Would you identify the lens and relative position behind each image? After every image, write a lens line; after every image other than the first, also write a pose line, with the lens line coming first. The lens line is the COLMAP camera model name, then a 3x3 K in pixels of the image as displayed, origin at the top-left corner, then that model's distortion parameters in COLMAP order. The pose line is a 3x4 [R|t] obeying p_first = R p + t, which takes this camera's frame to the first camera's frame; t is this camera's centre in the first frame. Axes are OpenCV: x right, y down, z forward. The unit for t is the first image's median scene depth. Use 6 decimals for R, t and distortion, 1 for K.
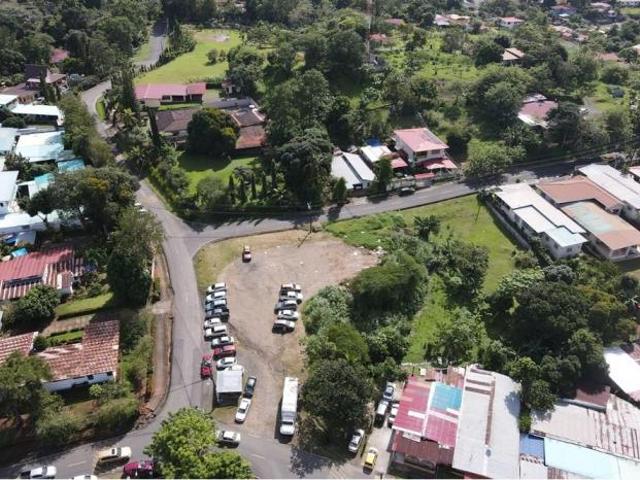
lens RADIAL K [[526.7, 0, 320.0], [0, 526.7, 237.9], [0, 0, 1]] dist [0.006140, 0.037652]
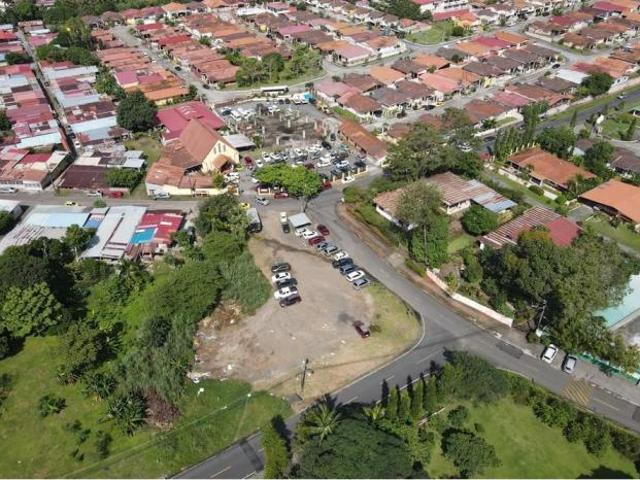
lens RADIAL K [[526.7, 0, 318.6], [0, 526.7, 241.7], [0, 0, 1]] dist [0.006140, 0.037652]
pose [[-0.953270, 0.169642, -0.249996, 0.100146], [-0.178609, 0.350944, 0.919204, -0.714537], [0.243671, 0.920902, -0.304245, 1.049594]]
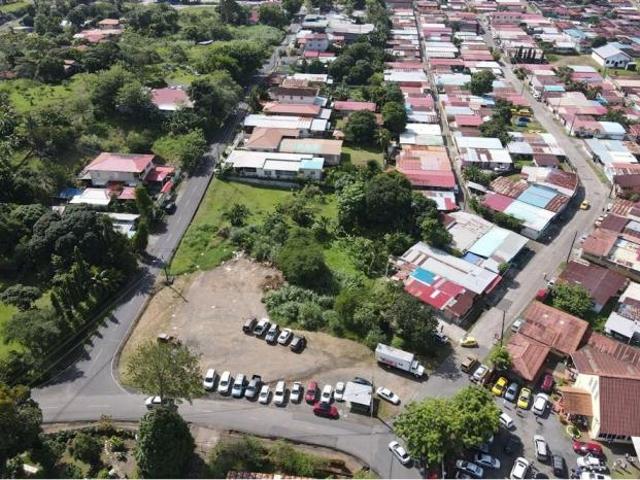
lens RADIAL K [[526.7, 0, 318.8], [0, 526.7, 241.0], [0, 0, 1]] dist [0.006140, 0.037652]
pose [[0.369186, -0.525437, 0.766562, -0.575285], [0.514580, 0.802426, 0.302192, -0.214729], [-0.773892, 0.282893, 0.566624, 0.282894]]
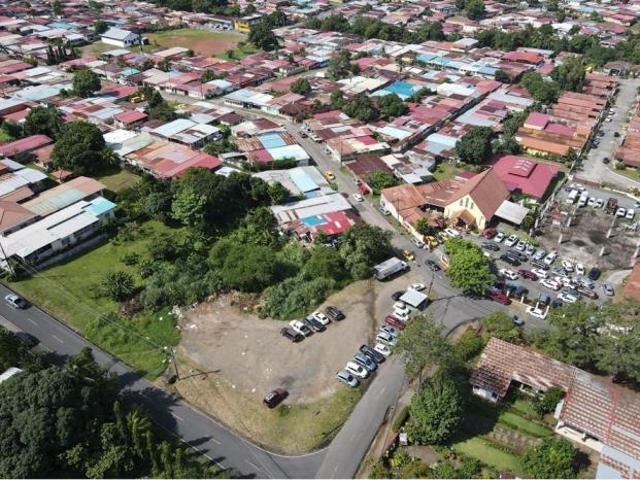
lens RADIAL K [[526.7, 0, 318.6], [0, 526.7, 242.5], [0, 0, 1]] dist [0.006140, 0.037652]
pose [[-0.662876, -0.431194, 0.612100, -0.508951], [0.405365, 0.480659, 0.777590, -0.590344], [-0.629504, 0.763570, -0.143826, 0.854529]]
